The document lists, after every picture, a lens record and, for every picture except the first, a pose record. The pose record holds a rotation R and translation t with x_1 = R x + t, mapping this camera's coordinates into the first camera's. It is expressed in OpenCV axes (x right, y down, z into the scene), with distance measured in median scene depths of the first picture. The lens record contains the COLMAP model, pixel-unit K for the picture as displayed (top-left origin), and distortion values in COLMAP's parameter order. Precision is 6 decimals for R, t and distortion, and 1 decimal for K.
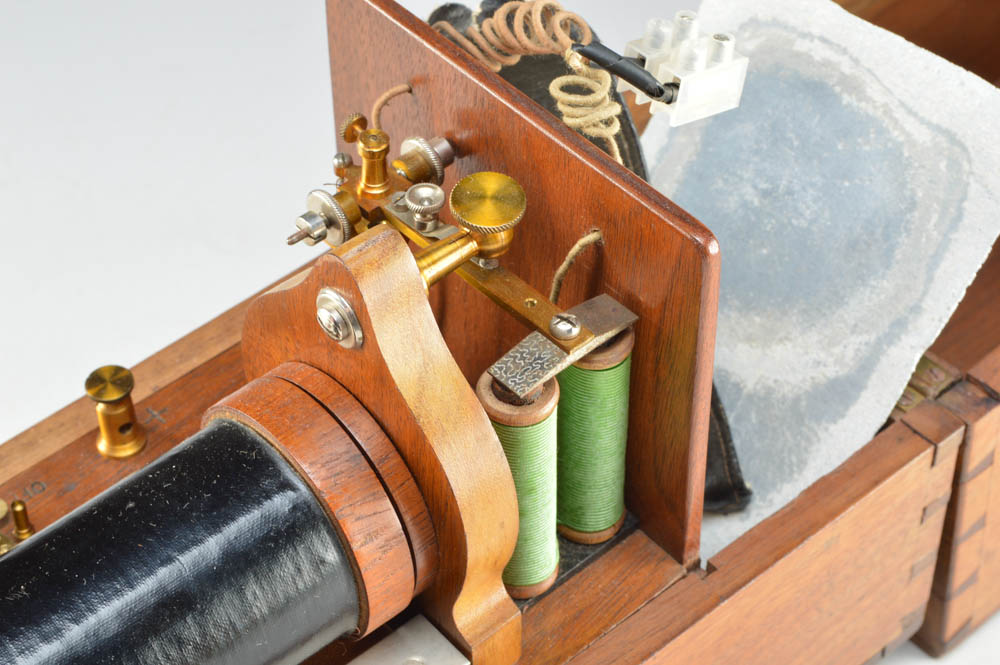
lens RADIAL K [[2313.7, 0, 498.7], [0, 2313.7, 331.6], [0, 0, 1]] dist [0.027440, 0.000000]
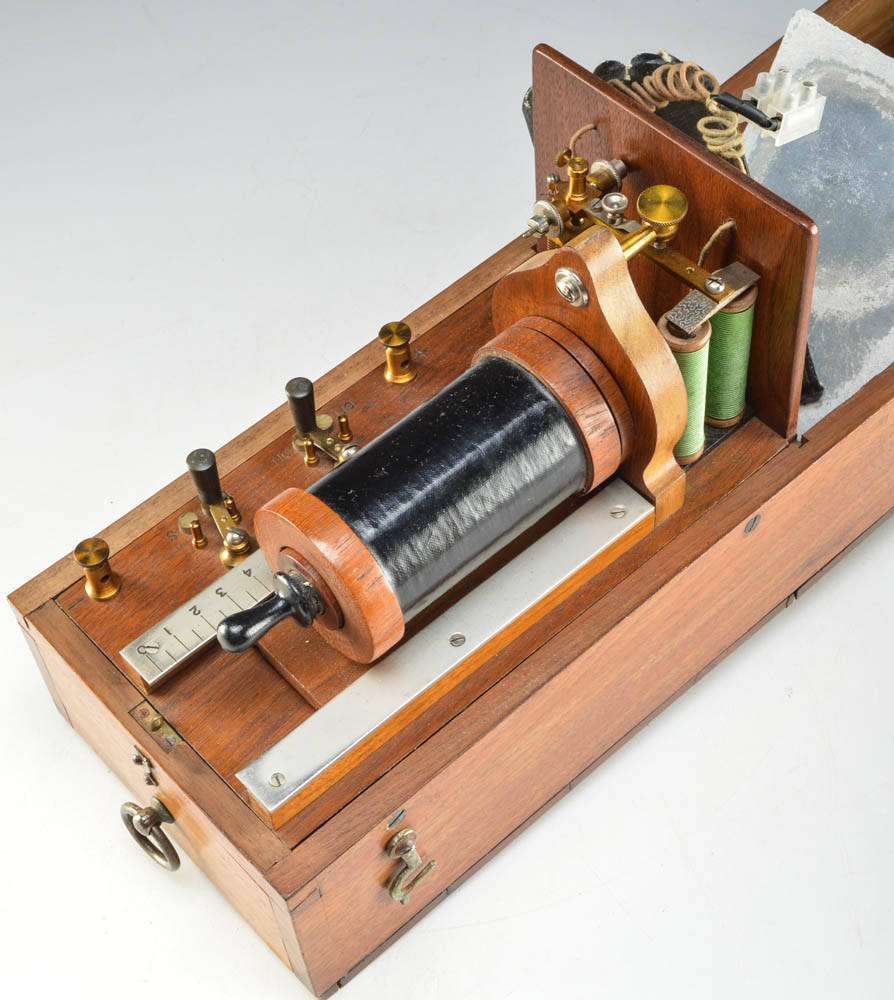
lens RADIAL K [[1988.8, 0, 448.5], [0, 1988.8, 501.2], [0, 0, 1]] dist [-0.008753, 0.000000]
pose [[0.998731, -0.041507, -0.028528, -0.108358], [0.044661, 0.991688, 0.120667, -0.025505], [0.023282, -0.121788, 0.992283, -0.301992]]
